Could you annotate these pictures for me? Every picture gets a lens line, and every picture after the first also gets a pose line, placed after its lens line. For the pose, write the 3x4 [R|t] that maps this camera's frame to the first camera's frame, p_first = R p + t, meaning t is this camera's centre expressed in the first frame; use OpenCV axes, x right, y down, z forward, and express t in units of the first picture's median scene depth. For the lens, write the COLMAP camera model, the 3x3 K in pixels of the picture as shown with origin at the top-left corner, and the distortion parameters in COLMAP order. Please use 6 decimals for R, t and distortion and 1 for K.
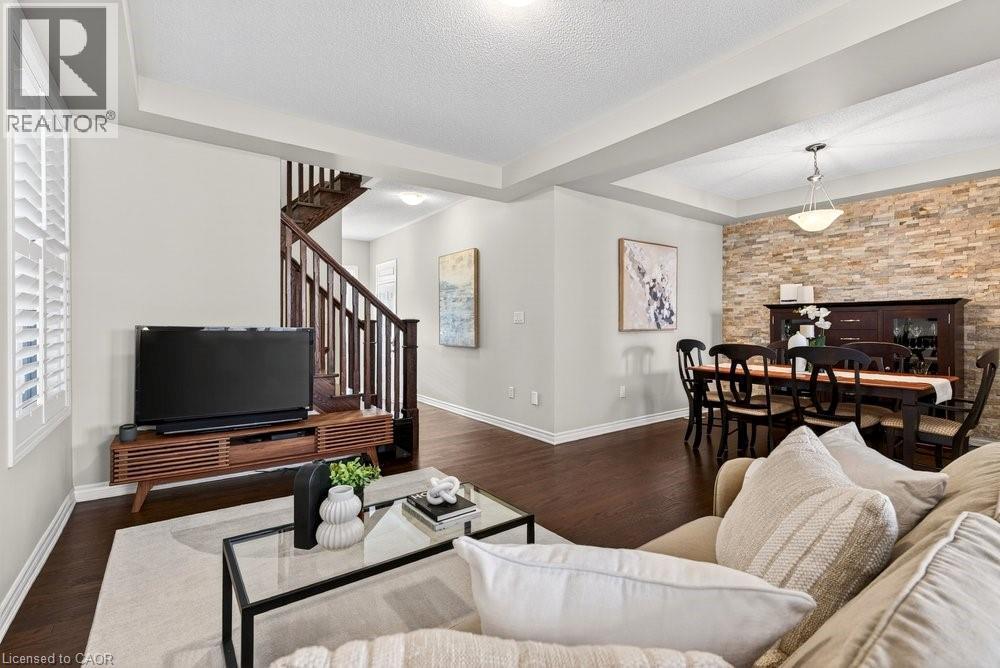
lens RADIAL K [[453.8, 0, 500.7], [0, 453.8, 328.7], [0, 0, 1]] dist [-0.002485, 0.001070]
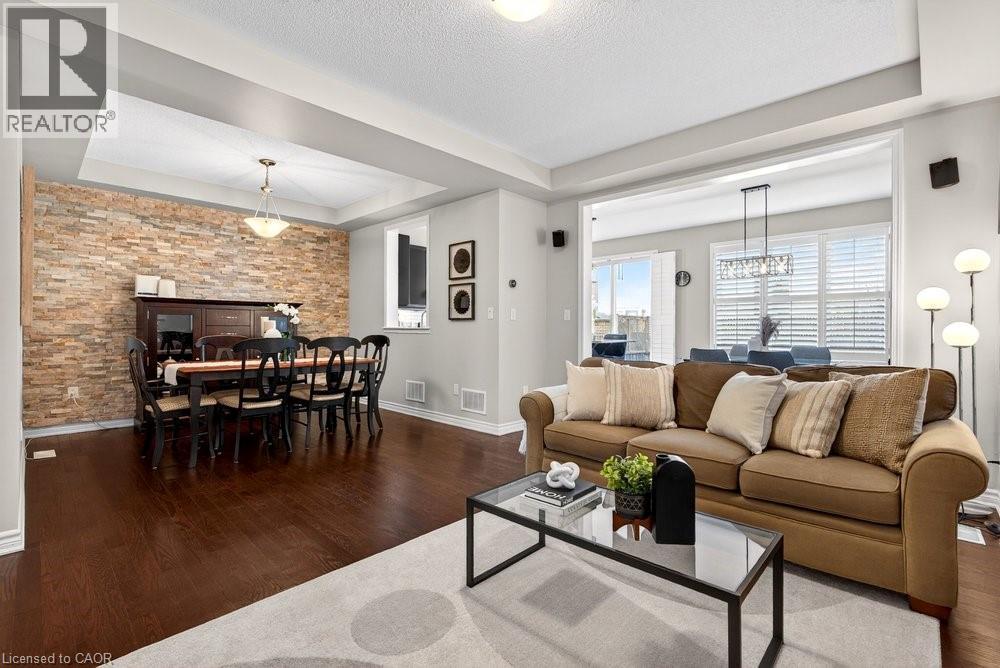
lens RADIAL K [[453.8, 0, 496.8], [0, 453.8, 331.5], [0, 0, 1]] dist [-0.002485, 0.001070]
pose [[-0.170573, -0.007097, 0.985319, -0.397635], [0.002172, 0.999969, 0.007578, 0.008874], [-0.985343, 0.003433, -0.170552, 0.496058]]
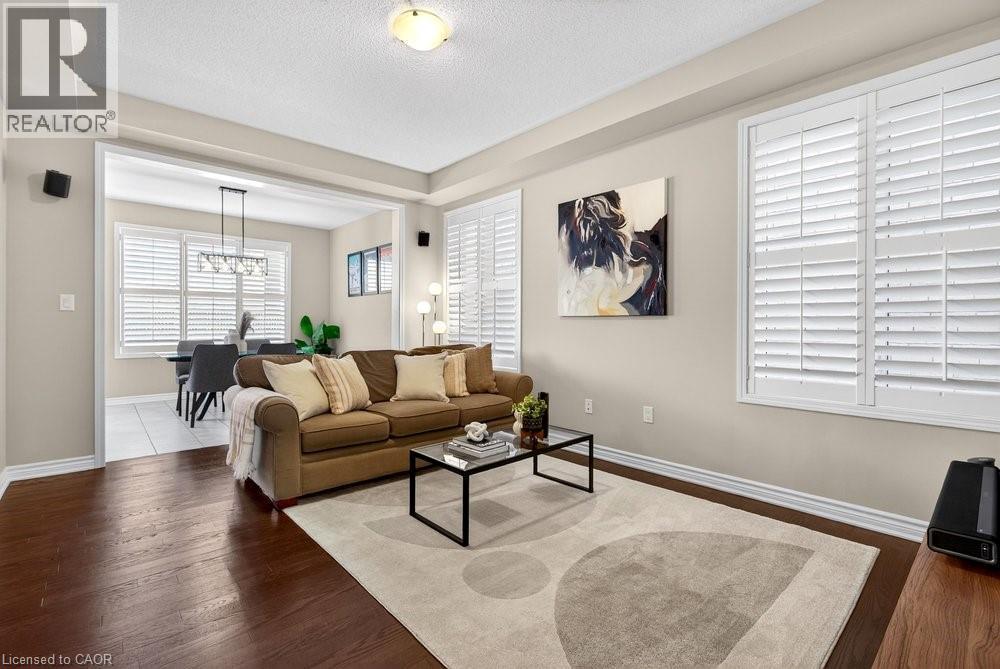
lens RADIAL K [[453.8, 0, 505.3], [0, 453.8, 332.2], [0, 0, 1]] dist [-0.002485, 0.001070]
pose [[-0.994117, -0.005721, -0.108160, -0.015348], [-0.007798, 0.999793, 0.018790, 0.007713], [0.108031, 0.019523, -0.993956, 0.891089]]
